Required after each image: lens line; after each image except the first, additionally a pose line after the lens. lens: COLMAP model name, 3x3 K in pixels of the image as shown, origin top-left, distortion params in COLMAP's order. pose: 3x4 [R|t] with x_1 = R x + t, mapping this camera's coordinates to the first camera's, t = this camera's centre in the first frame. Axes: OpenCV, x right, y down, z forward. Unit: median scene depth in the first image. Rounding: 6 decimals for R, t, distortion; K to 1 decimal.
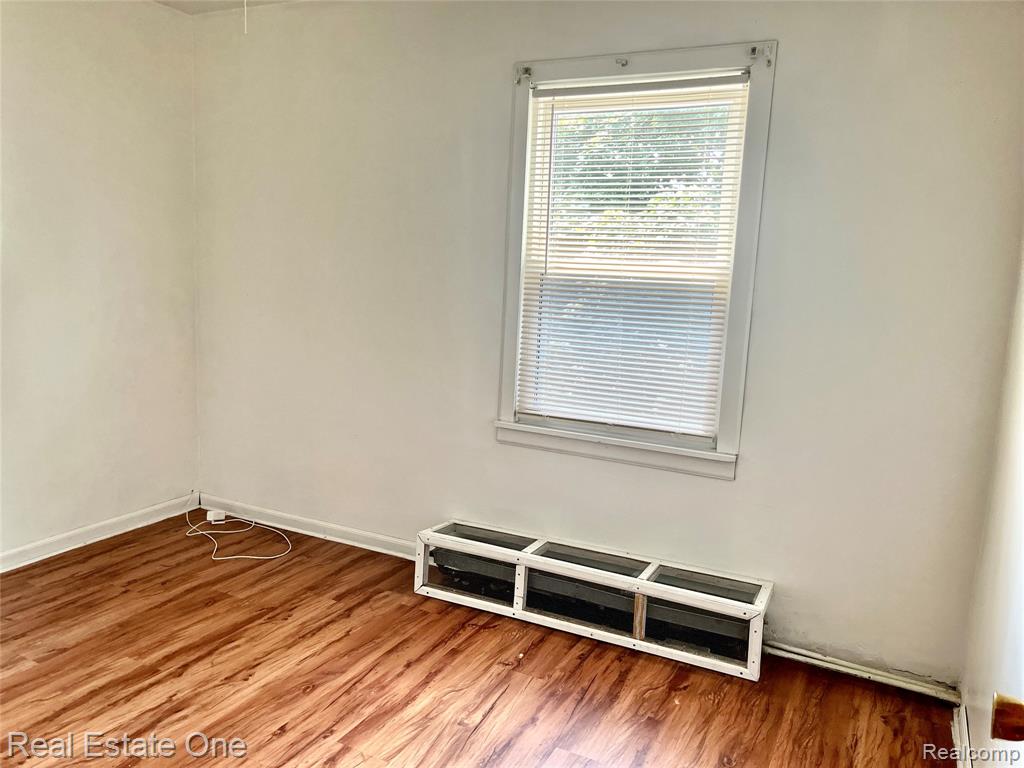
lens RADIAL K [[771.0, 0, 510.8], [0, 771.0, 381.7], [0, 0, 1]] dist [0.011630, -0.010844]
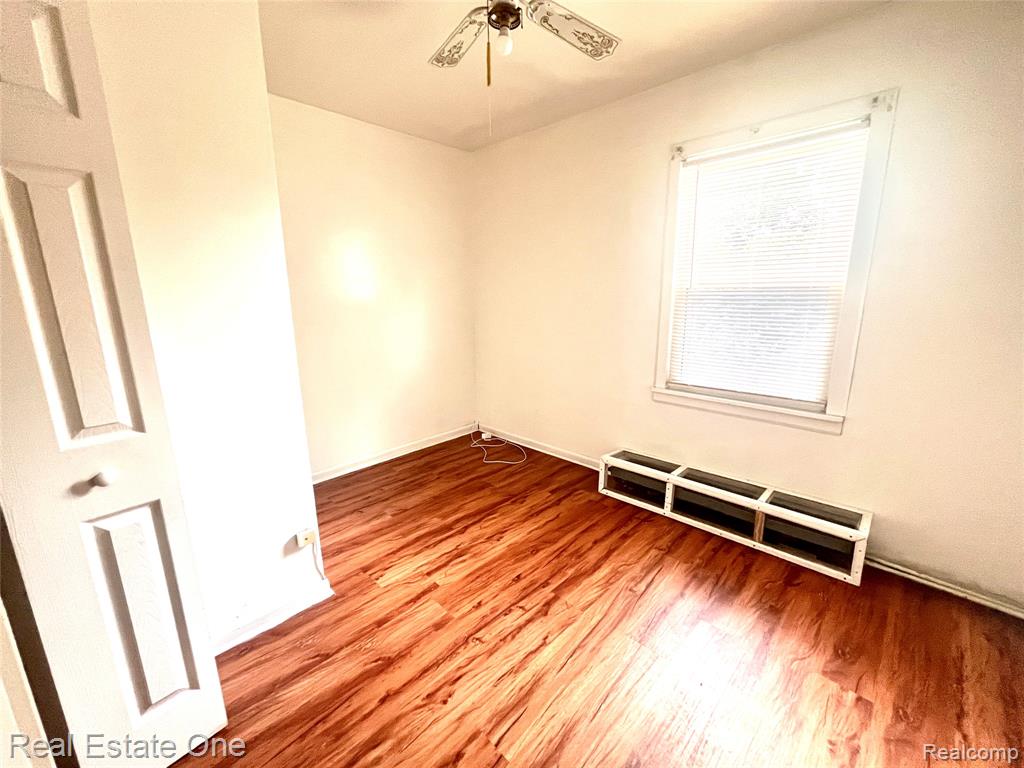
lens RADIAL K [[422.8, 0, 509.6], [0, 422.8, 381.0], [0, 0, 1]] dist [0.002206, -0.000259]
pose [[0.947700, 0.011576, -0.318954, -0.025089], [0.005311, 0.998632, 0.052025, -0.009343], [0.319119, -0.050998, 0.946341, 0.131107]]
